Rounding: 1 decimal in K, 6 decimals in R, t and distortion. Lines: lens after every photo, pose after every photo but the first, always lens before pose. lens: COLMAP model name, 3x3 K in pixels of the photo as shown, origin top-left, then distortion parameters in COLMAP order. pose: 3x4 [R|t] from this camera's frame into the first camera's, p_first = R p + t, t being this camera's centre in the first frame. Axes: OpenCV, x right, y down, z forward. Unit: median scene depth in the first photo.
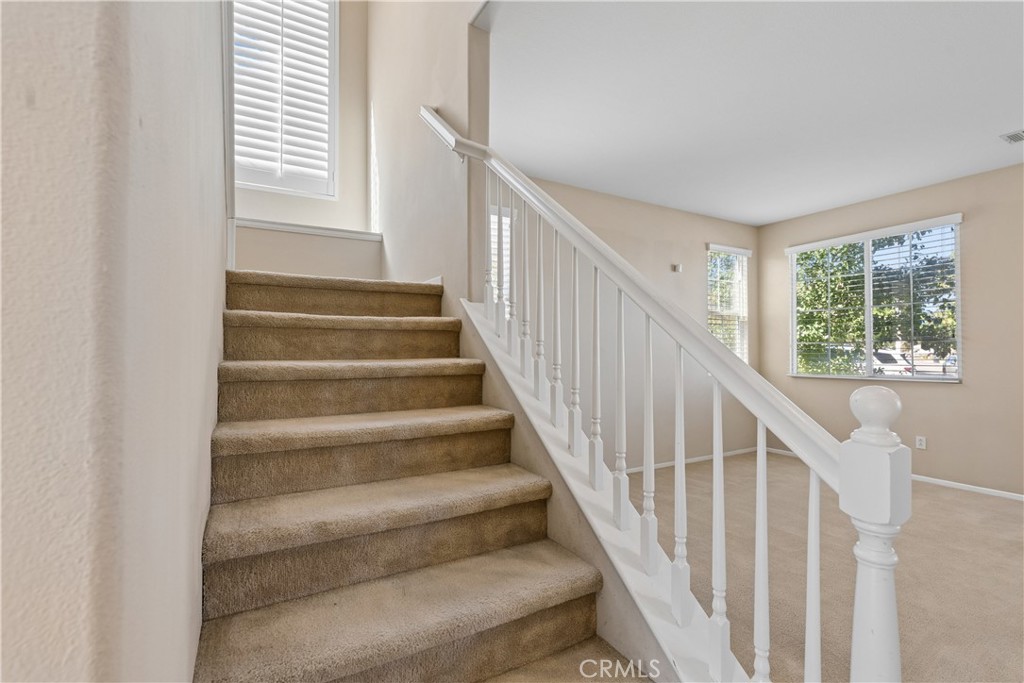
lens RADIAL K [[471.0, 0, 503.3], [0, 471.0, 342.5], [0, 0, 1]] dist [-0.011377, 0.004958]
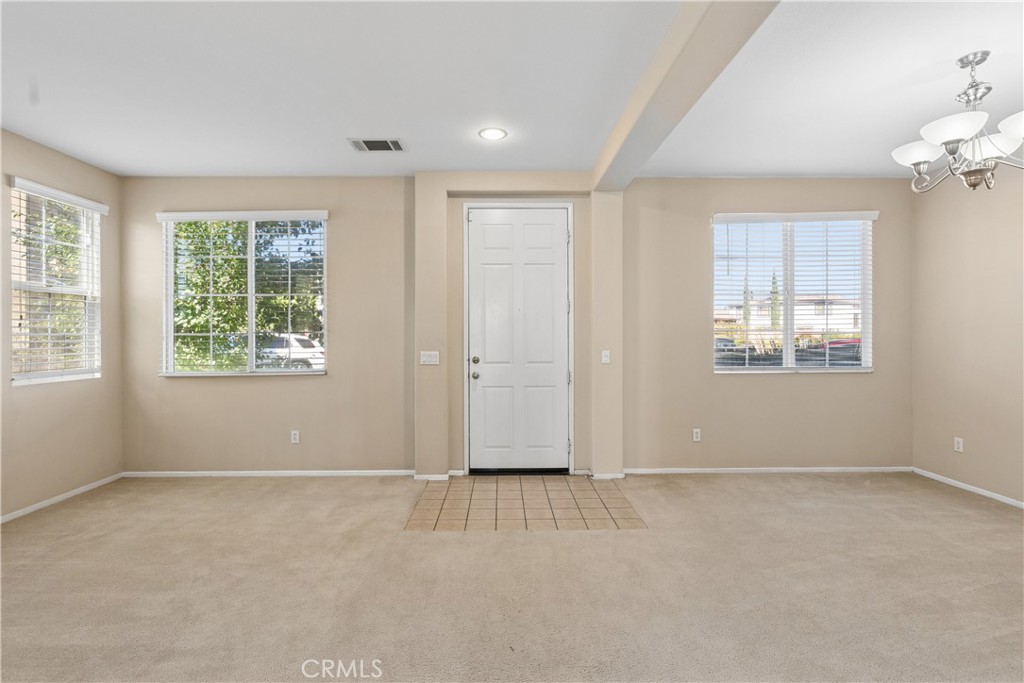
lens RADIAL K [[471.0, 0, 507.3], [0, 471.0, 339.6], [0, 0, 1]] dist [-0.011377, 0.004958]
pose [[0.486323, -0.012205, 0.873694, 0.195811], [-0.010863, 0.999741, 0.020012, -0.011580], [-0.873712, -0.019224, 0.486064, 0.106175]]
